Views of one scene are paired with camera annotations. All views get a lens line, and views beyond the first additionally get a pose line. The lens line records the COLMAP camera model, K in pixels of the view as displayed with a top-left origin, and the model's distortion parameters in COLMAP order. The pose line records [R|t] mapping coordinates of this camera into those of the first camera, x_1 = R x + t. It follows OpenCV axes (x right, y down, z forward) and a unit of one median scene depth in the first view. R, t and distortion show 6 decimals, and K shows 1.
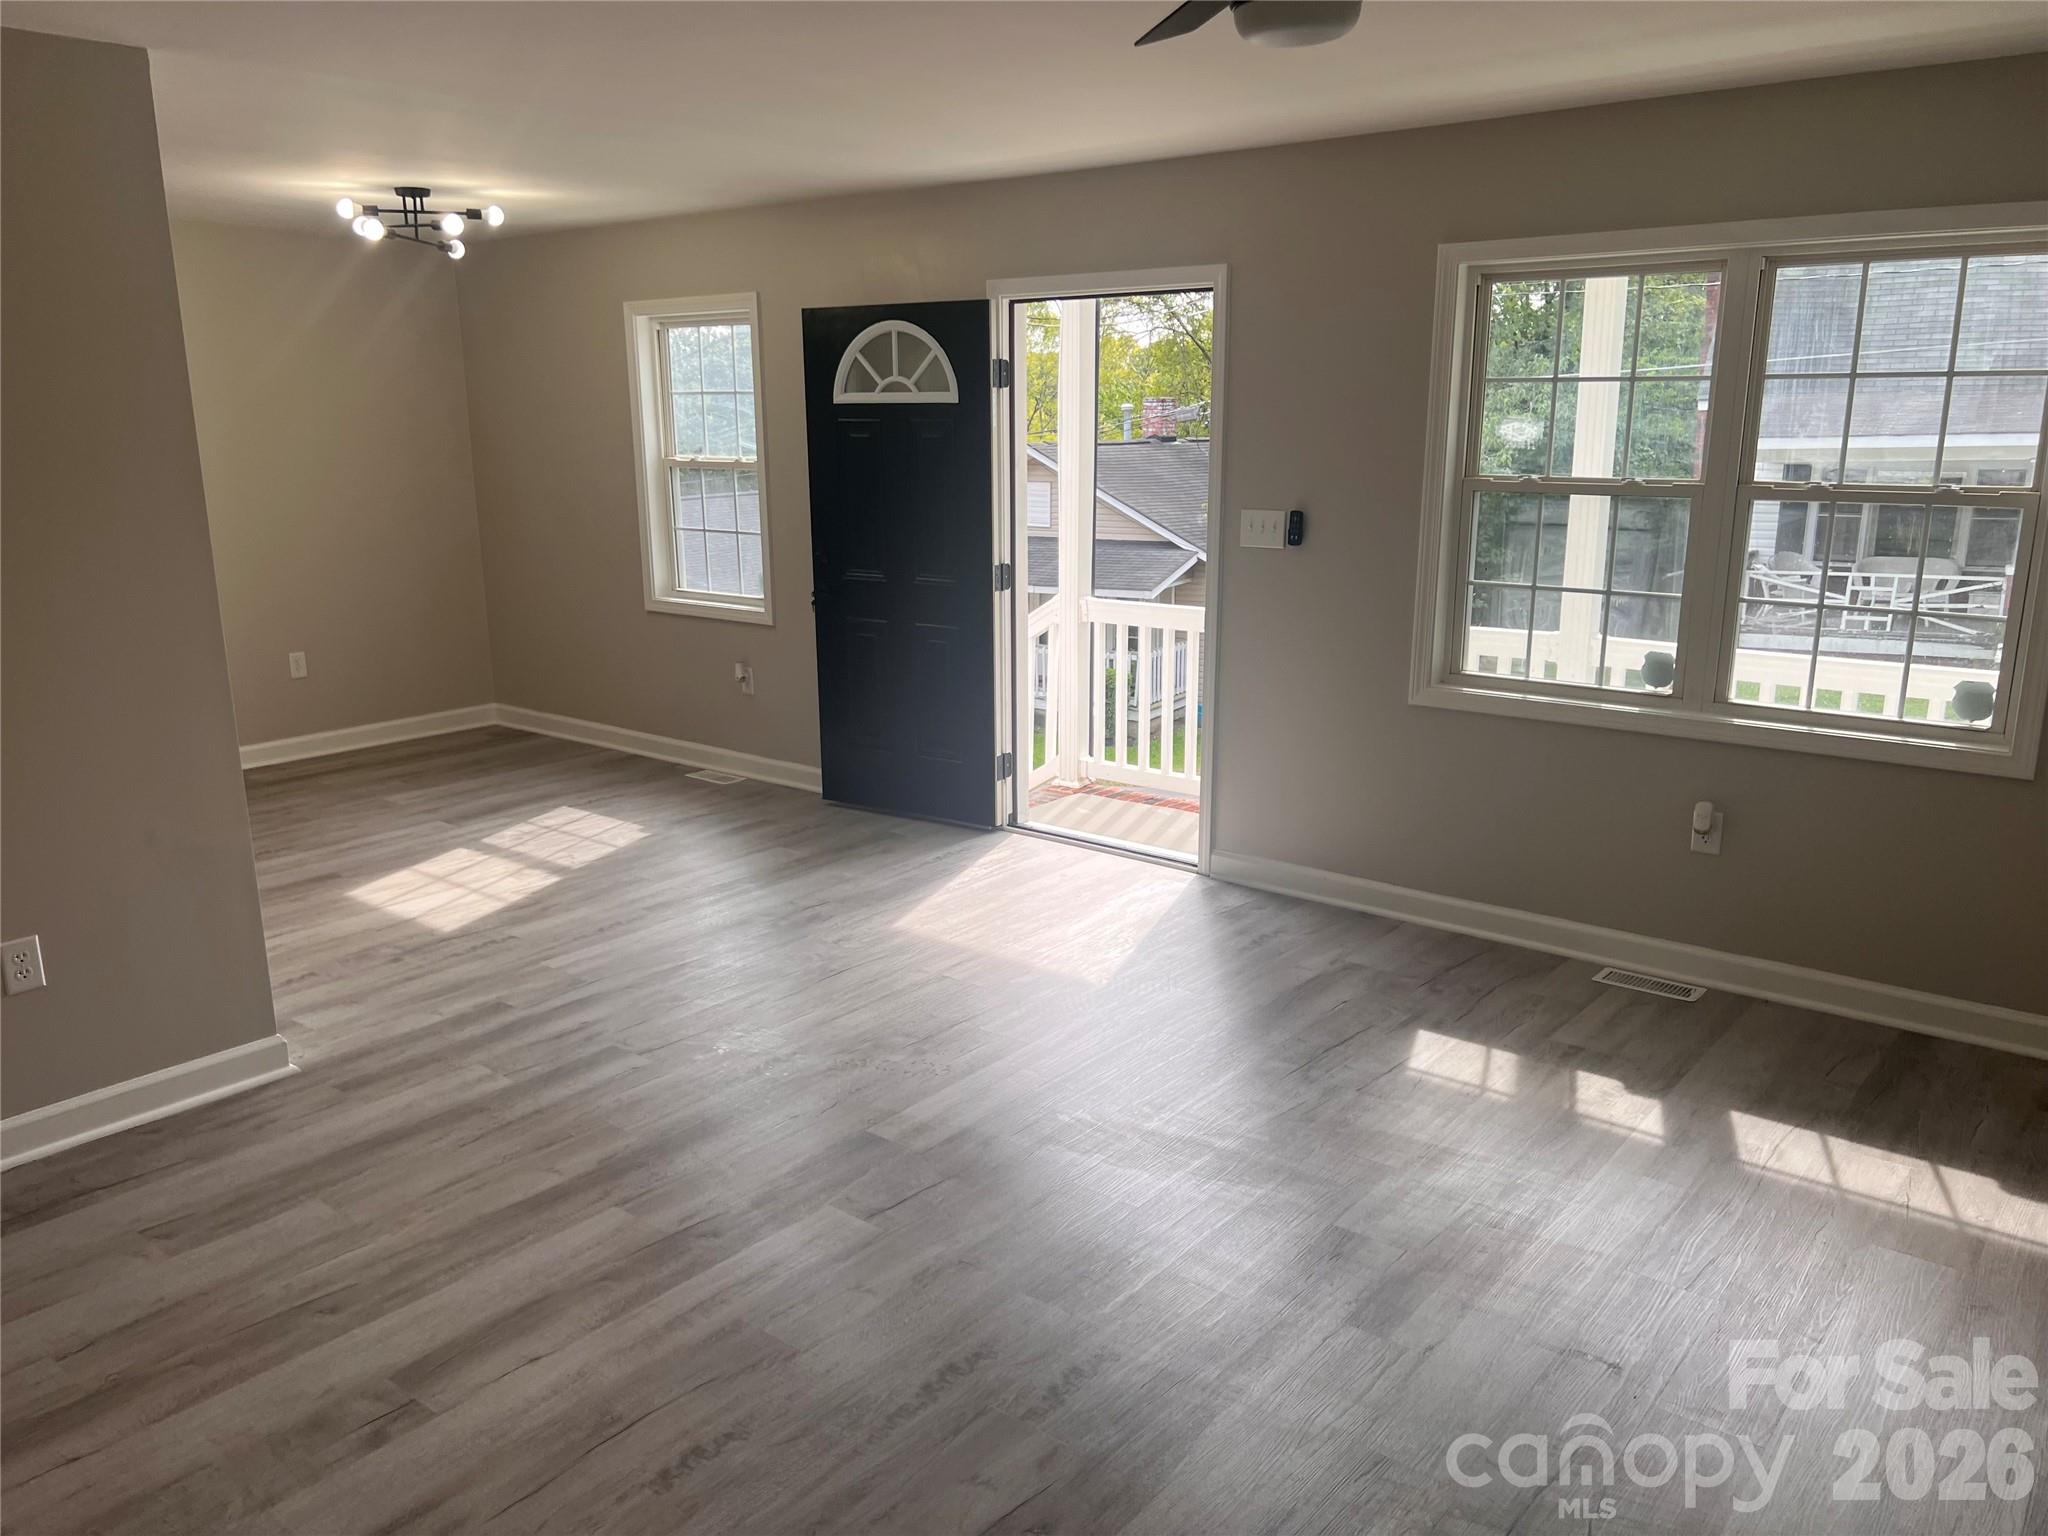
lens RADIAL K [[1544.6, 0, 1012.3], [0, 1544.6, 760.2], [0, 0, 1]] dist [0.063519, -0.077599]
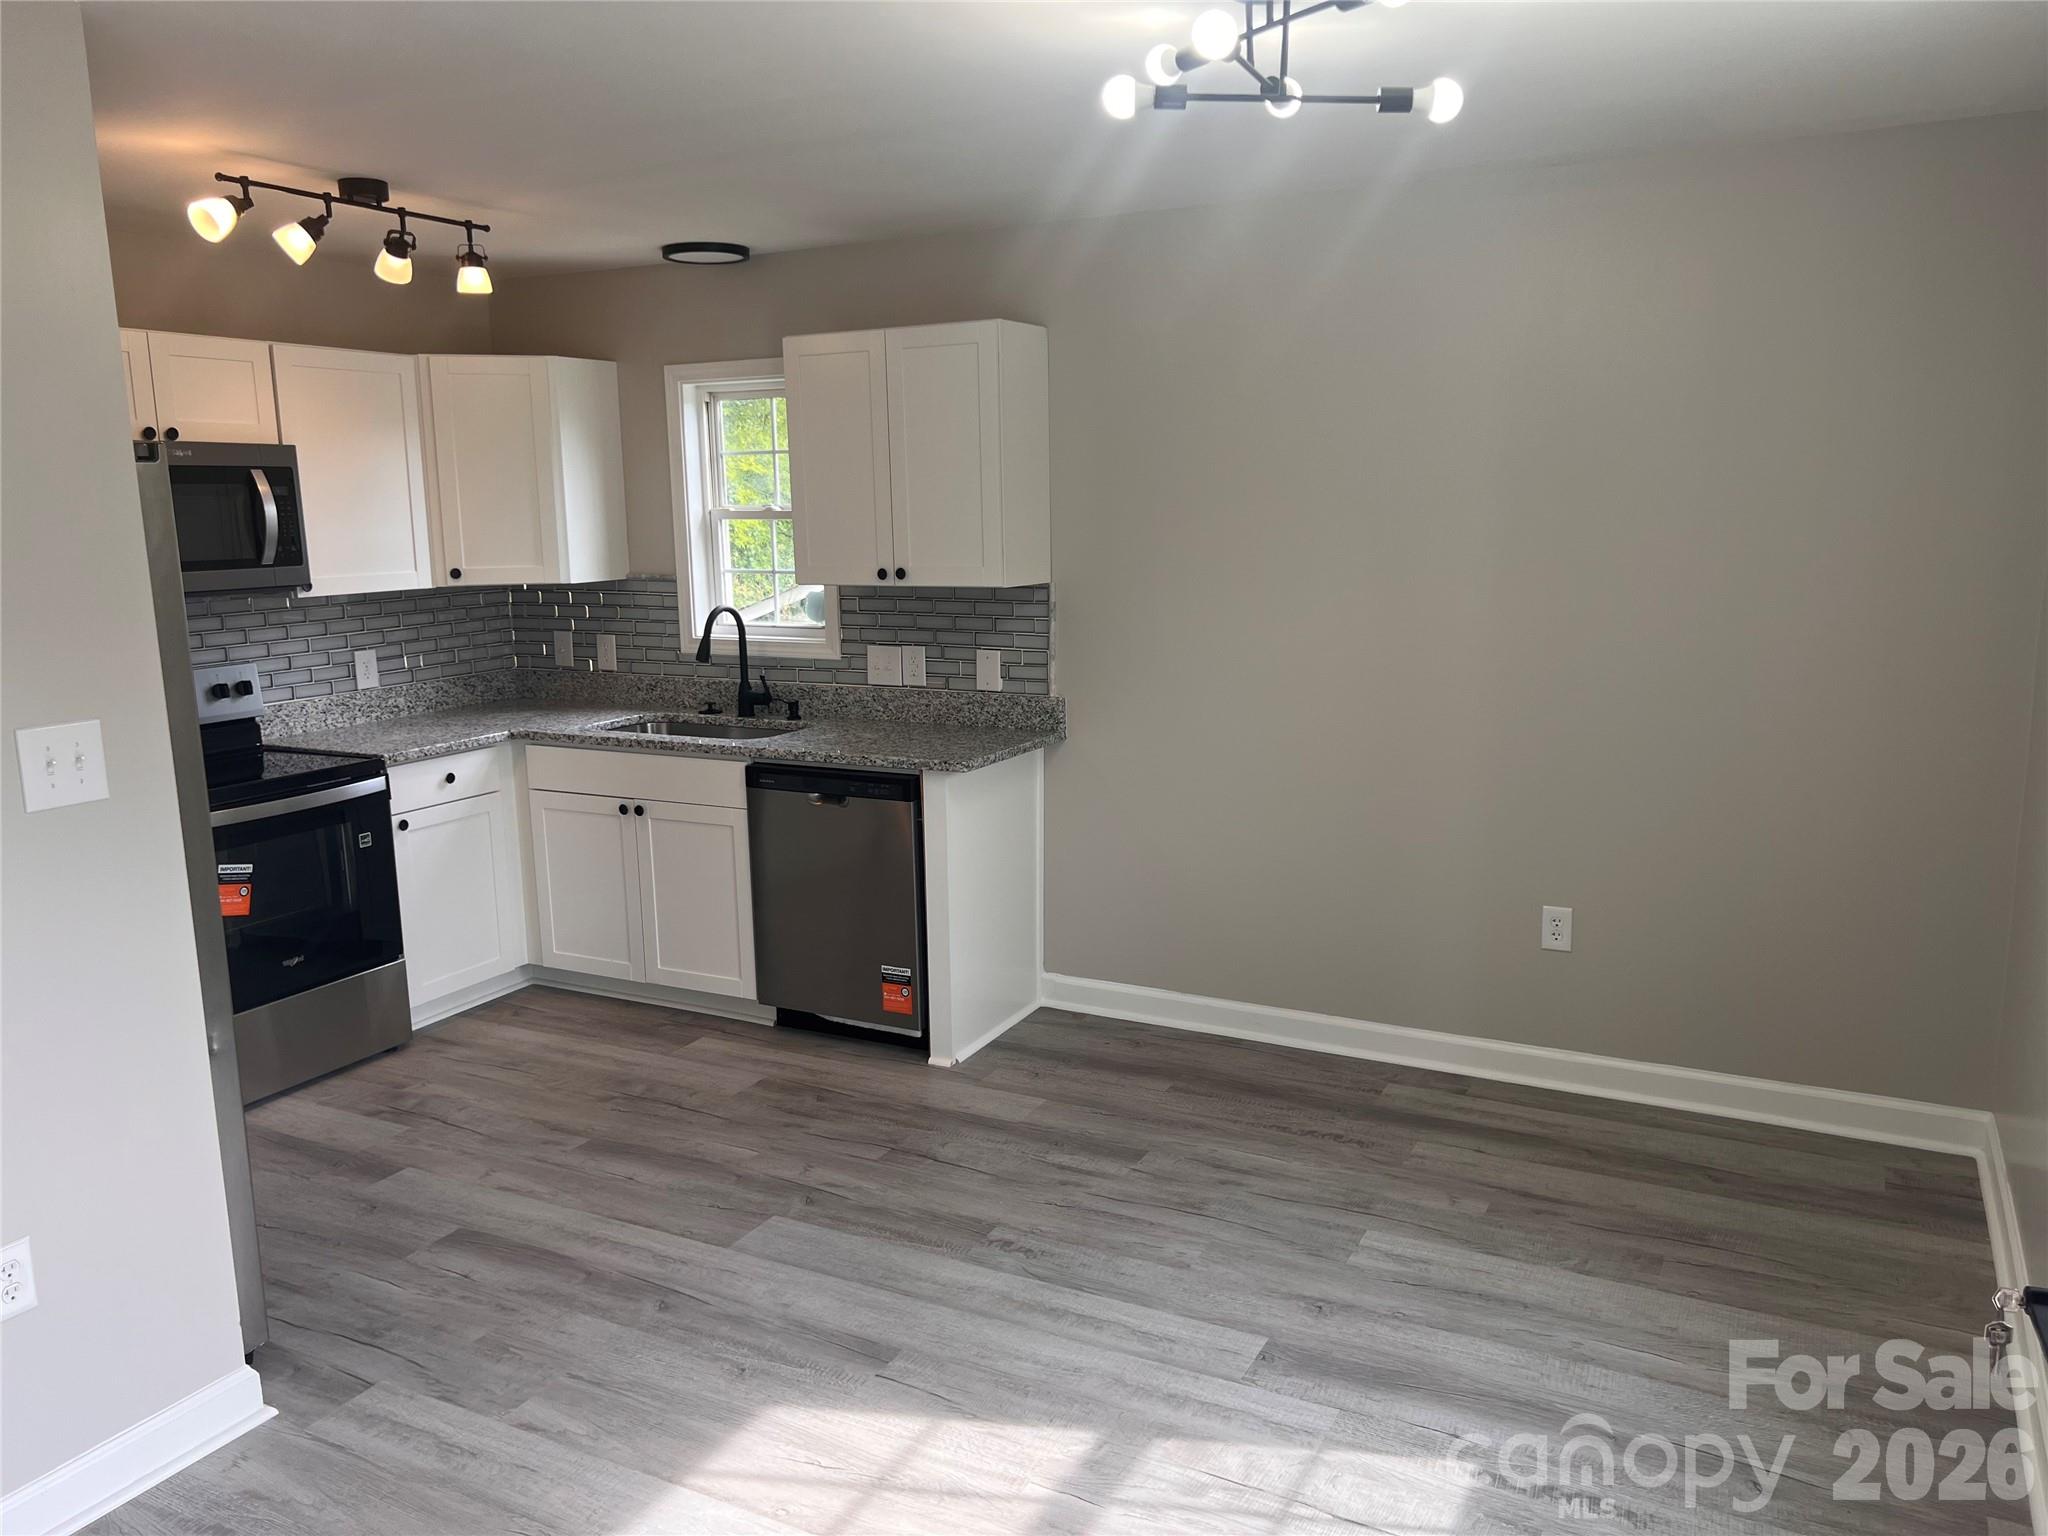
lens RADIAL K [[1544.6, 0, 1024.6], [0, 1544.6, 766.1], [0, 0, 1]] dist [0.063519, -0.077599]
pose [[0.198811, 0.175984, -0.964108, 0.051184], [-0.208622, 0.968798, 0.133820, -0.197980], [0.957576, 0.174530, 0.229322, 0.867669]]
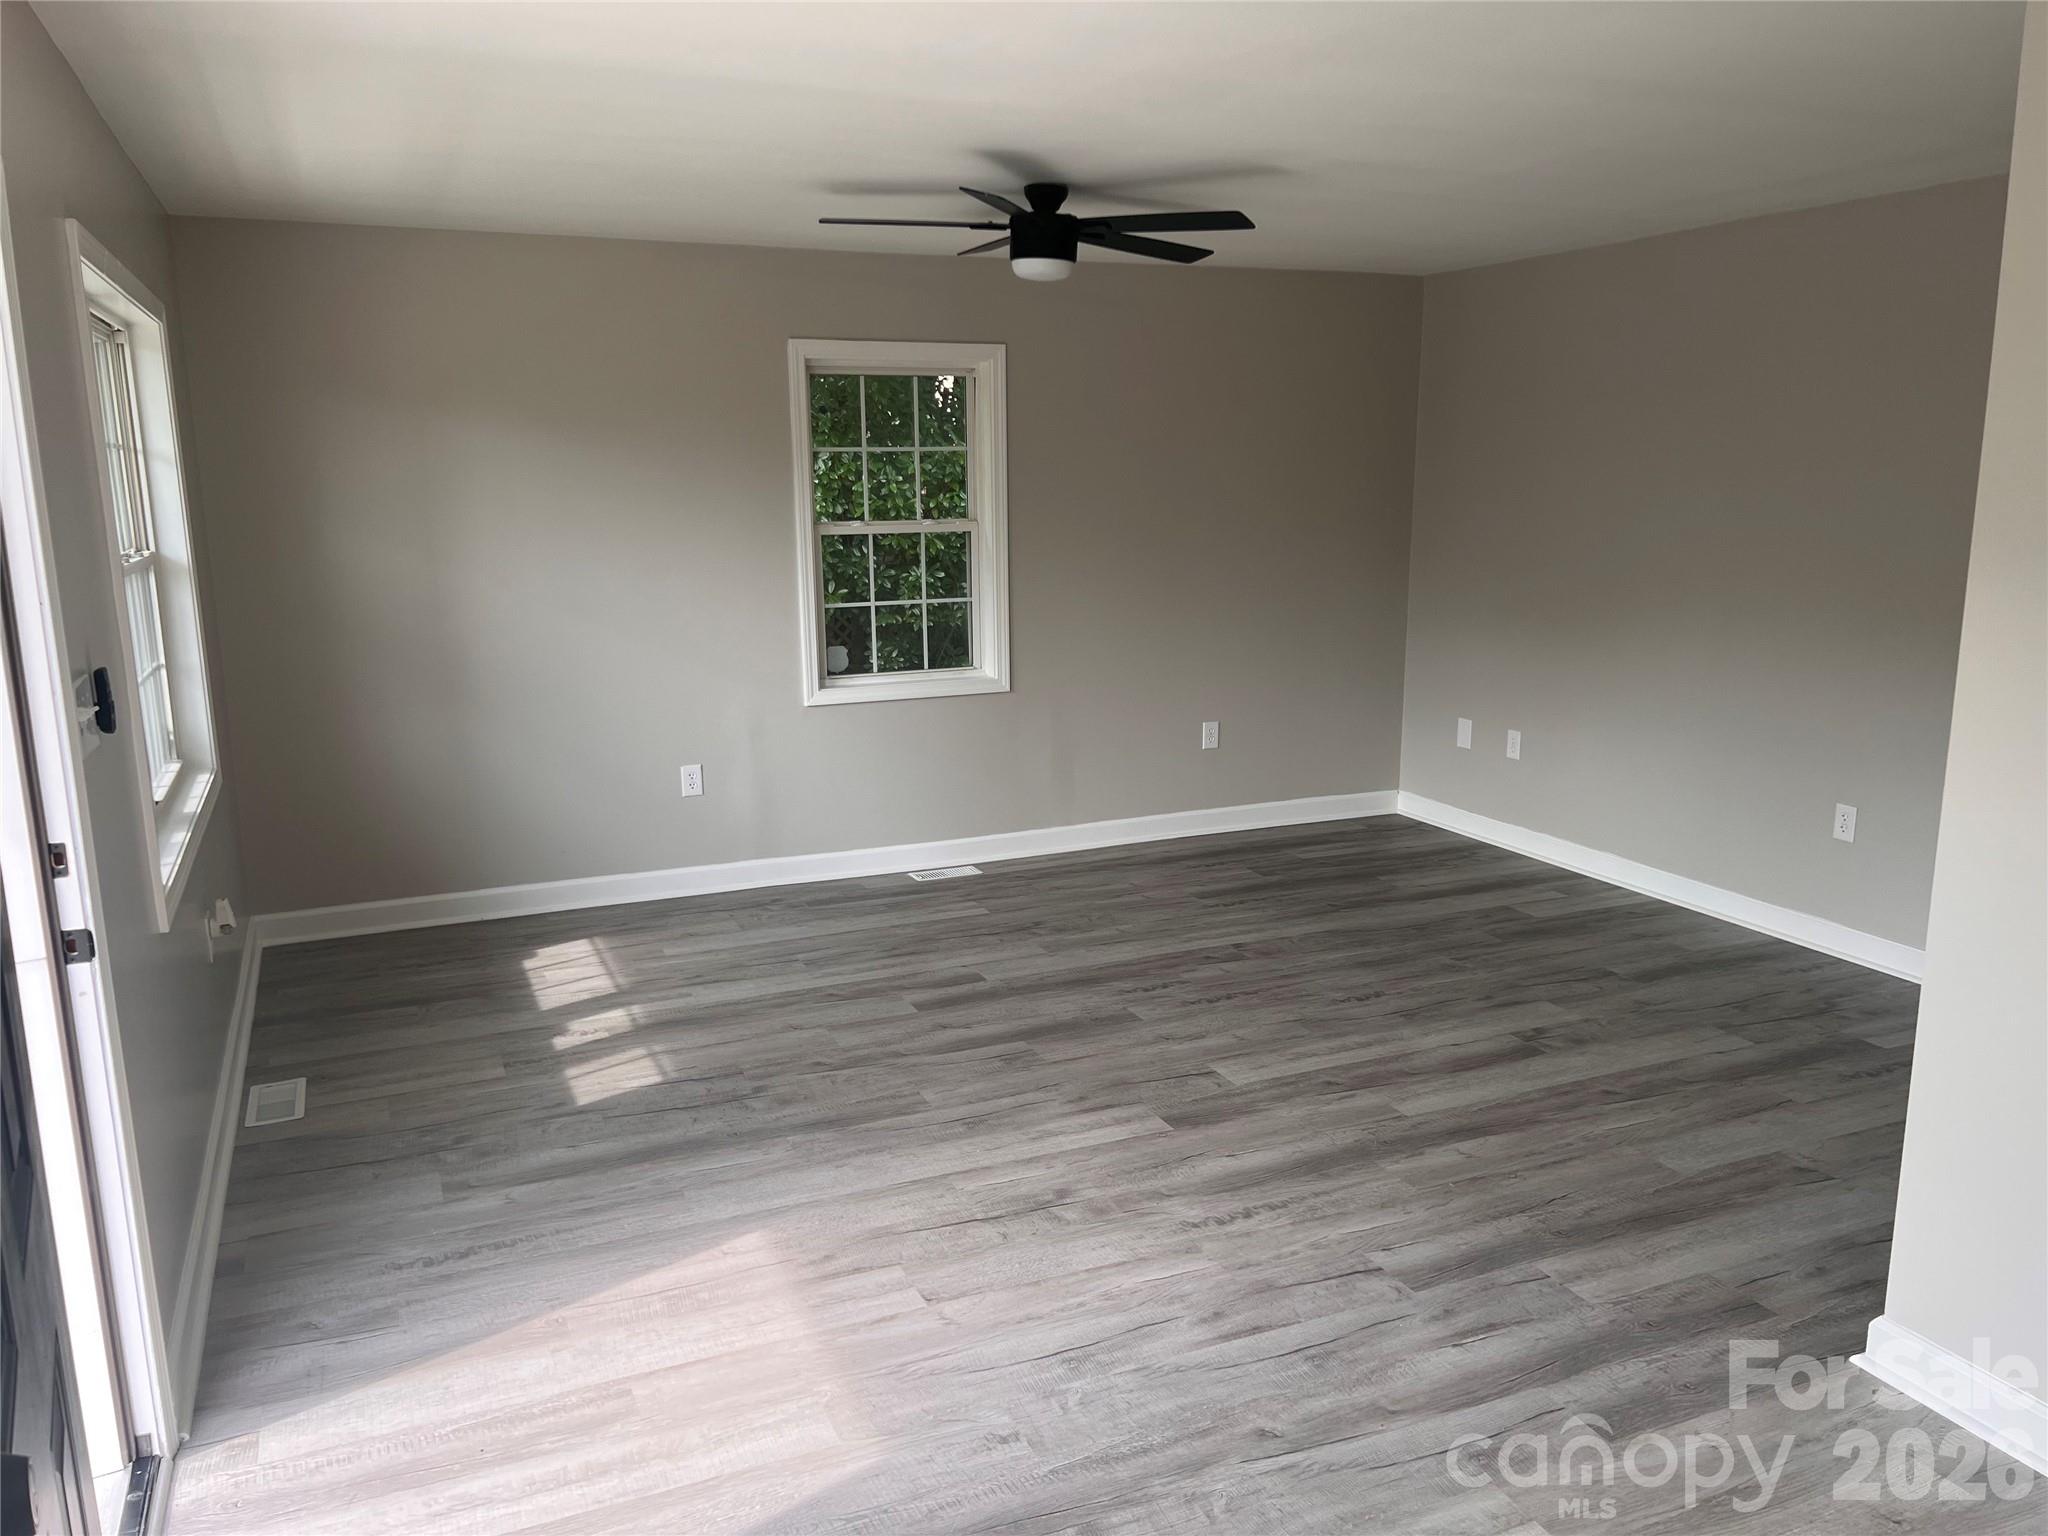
lens RADIAL K [[1544.6, 0, 1027.6], [0, 1544.6, 780.6], [0, 0, 1]] dist [0.063519, -0.077599]
pose [[-0.891510, -0.076868, 0.446432, -0.291031], [0.116142, 0.913773, 0.389267, -0.256500], [-0.437860, 0.398885, -0.805710, 1.136358]]
